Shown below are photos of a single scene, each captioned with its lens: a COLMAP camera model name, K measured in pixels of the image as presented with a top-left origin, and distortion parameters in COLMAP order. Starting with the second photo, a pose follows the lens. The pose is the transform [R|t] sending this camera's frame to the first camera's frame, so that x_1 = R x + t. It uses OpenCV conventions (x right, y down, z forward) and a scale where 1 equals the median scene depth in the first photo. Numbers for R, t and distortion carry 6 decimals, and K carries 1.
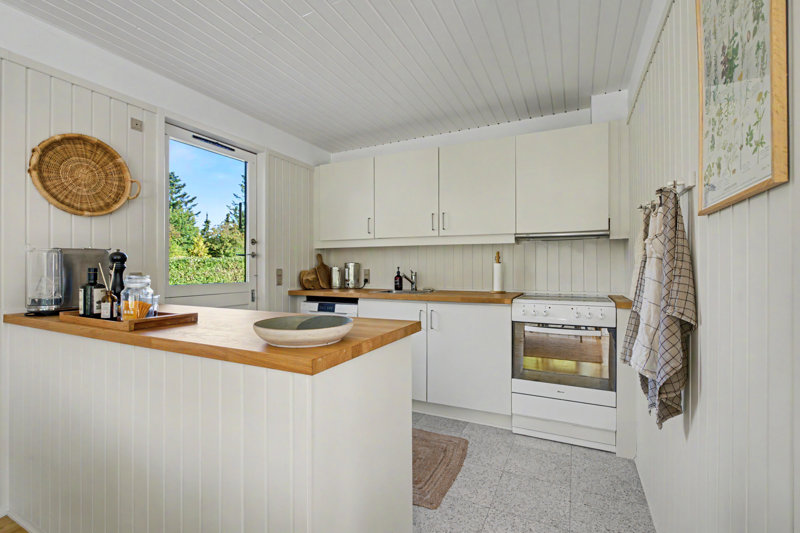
lens RADIAL K [[361.1, 0, 390.6], [0, 361.1, 265.2], [0, 0, 1]] dist [-0.000795, -0.000070]
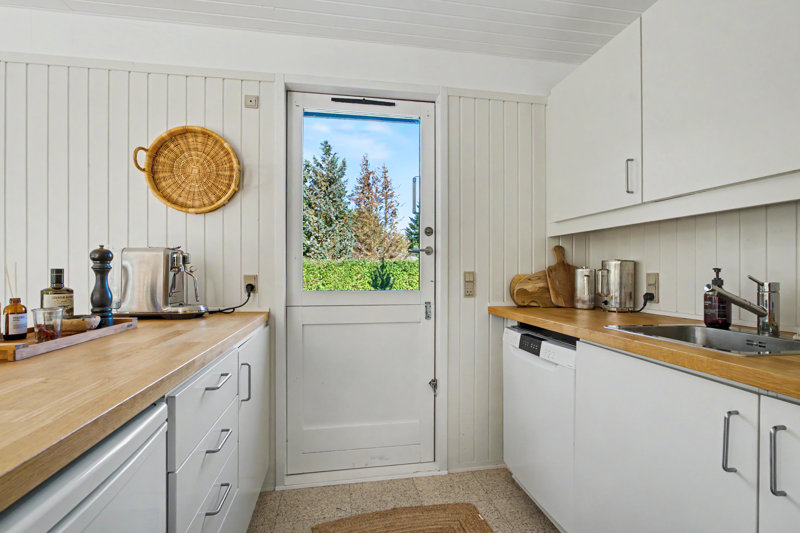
lens RADIAL K [[370.6, 0, 400.0], [0, 370.6, 266.5], [0, 0, 1]] dist [-0.002210, -0.000191]
pose [[0.606221, -0.003738, -0.795287, 0.133371], [0.004333, 0.999990, -0.001398, 0.001880], [0.795284, -0.002599, 0.606231, 0.491880]]
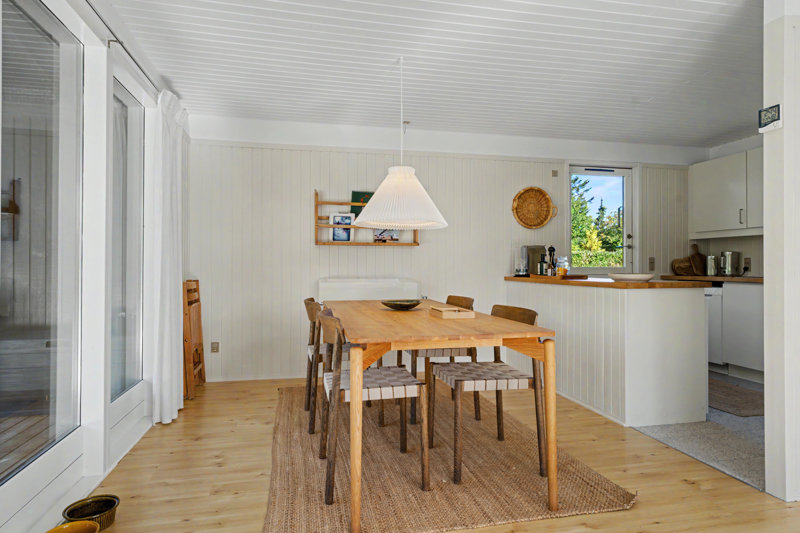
lens RADIAL K [[467.8, 0, 398.0], [0, 467.8, 261.4], [0, 0, 1]] dist [0.003160, 0.000804]
pose [[0.635609, -0.003501, -0.772003, 0.365534], [0.002005, 0.999994, -0.002884, 0.025993], [0.772009, 0.000286, 0.635612, -0.668219]]
